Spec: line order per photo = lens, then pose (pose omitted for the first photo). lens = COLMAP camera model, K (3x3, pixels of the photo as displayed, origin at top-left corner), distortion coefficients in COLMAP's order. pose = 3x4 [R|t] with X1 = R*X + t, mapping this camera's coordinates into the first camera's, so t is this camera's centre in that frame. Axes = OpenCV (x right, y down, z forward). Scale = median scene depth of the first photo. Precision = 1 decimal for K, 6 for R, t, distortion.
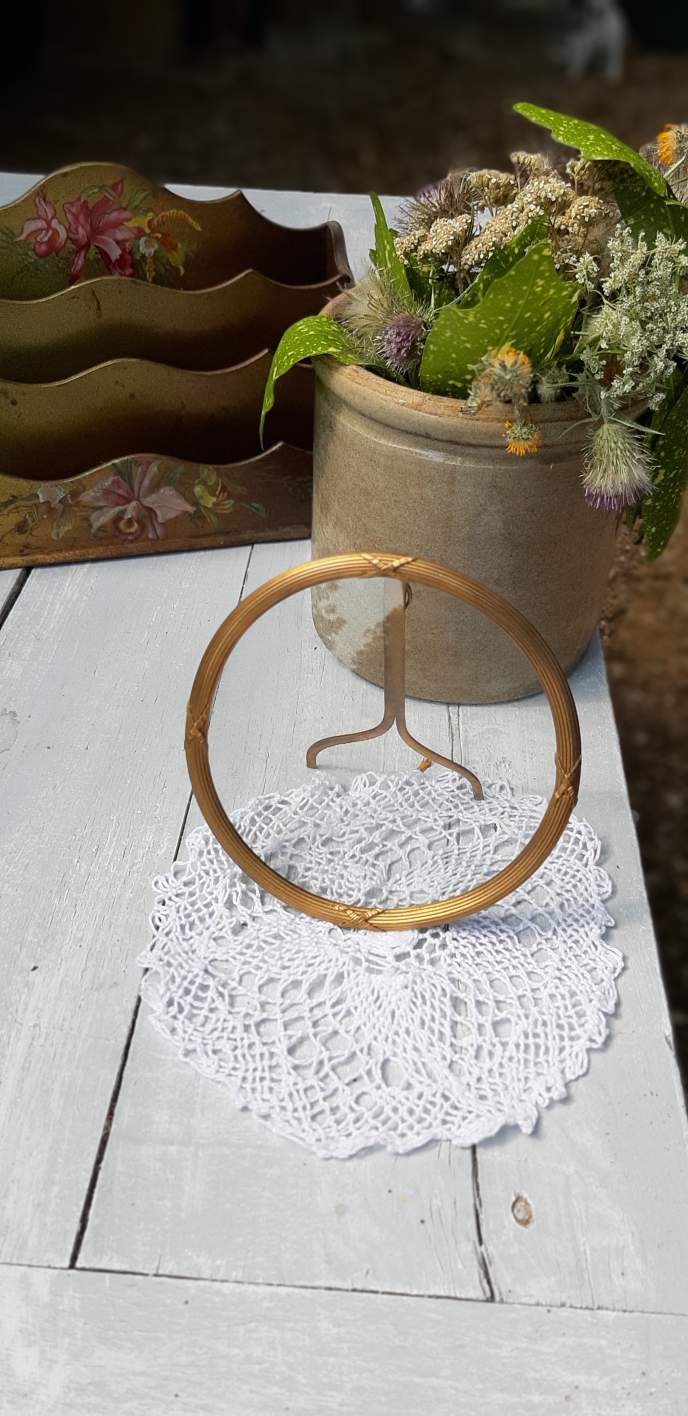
lens RADIAL K [[1142.8, 0, 344.0], [0, 1142.8, 708.0], [0, 0, 1]] dist [0.123348, -0.254997]
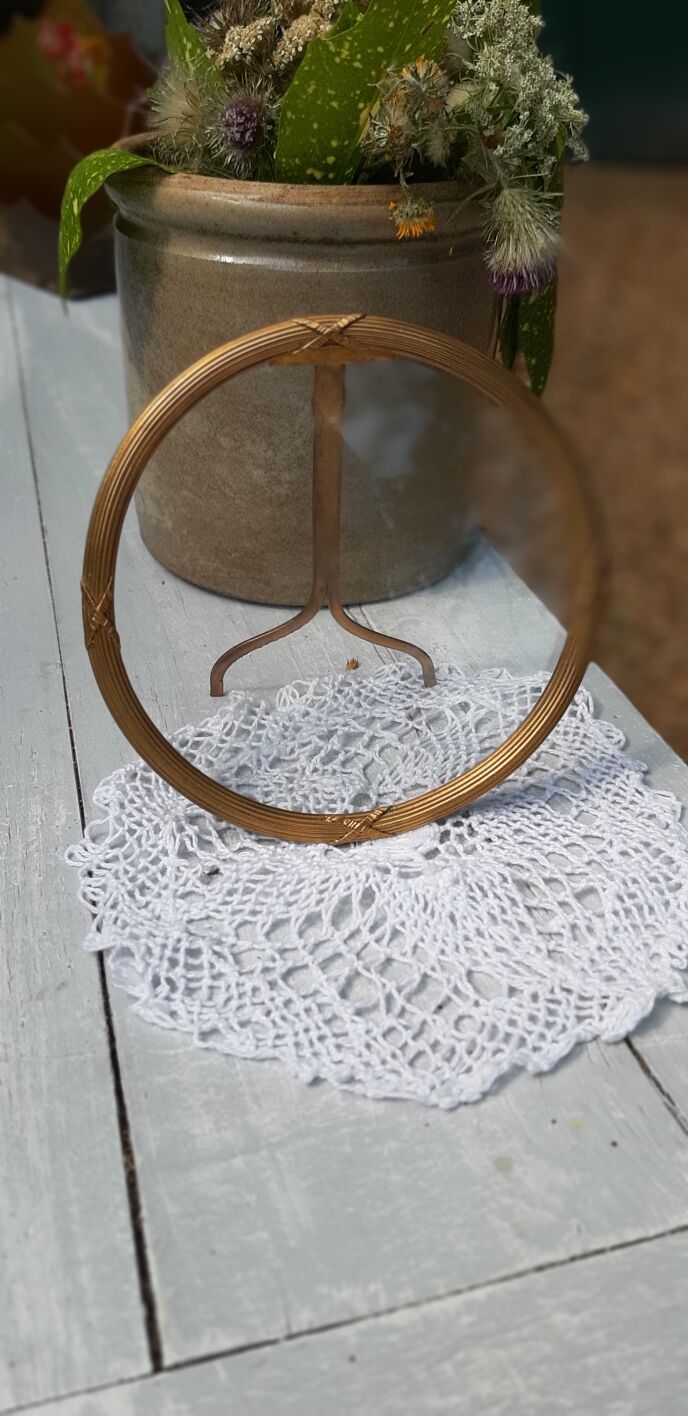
lens RADIAL K [[1142.8, 0, 344.0], [0, 1142.8, 708.0], [0, 0, 1]] dist [0.123348, -0.254997]
pose [[0.942137, -0.193530, 0.273723, -0.195402], [0.221490, 0.972280, -0.074925, 0.165856], [-0.251635, 0.131216, 0.958886, 0.268147]]
